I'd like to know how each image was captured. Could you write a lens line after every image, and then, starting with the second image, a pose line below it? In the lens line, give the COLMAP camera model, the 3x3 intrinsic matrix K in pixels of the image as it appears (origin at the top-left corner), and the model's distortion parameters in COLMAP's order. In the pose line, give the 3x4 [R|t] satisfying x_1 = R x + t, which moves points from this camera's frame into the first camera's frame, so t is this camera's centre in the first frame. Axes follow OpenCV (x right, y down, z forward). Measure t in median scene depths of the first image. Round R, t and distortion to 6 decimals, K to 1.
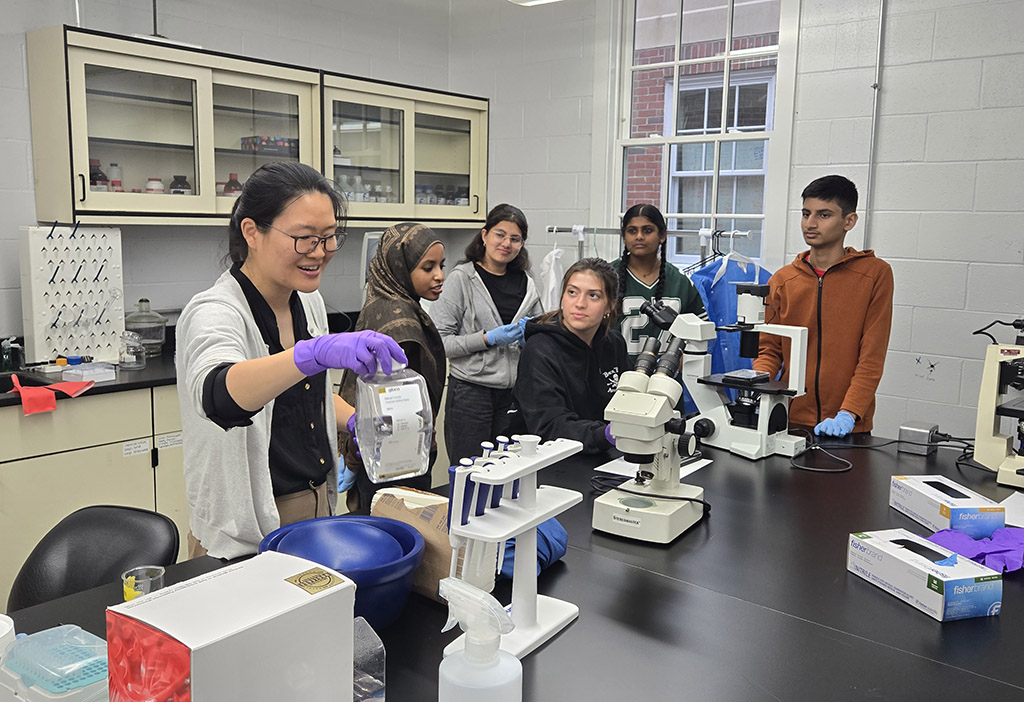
lens RADIAL K [[926.4, 0, 513.3], [0, 926.4, 338.7], [0, 0, 1]] dist [0.079899, -0.091153]
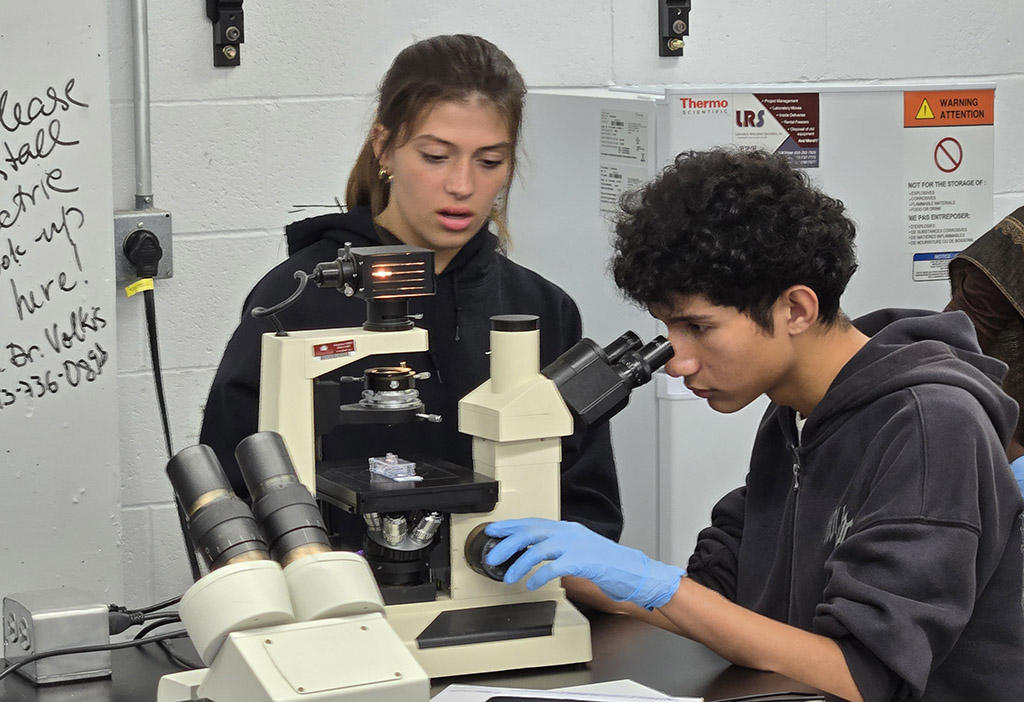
lens RADIAL K [[3031.3, 0, 512.0], [0, 3031.3, 351.0], [0, 0, 1]] dist [-0.036892, -0.186434]
pose [[0.430587, -0.139069, 0.891770, -0.548484], [0.140101, 0.986380, 0.086175, -0.081490], [-0.891609, 0.087832, 0.444206, 0.377654]]
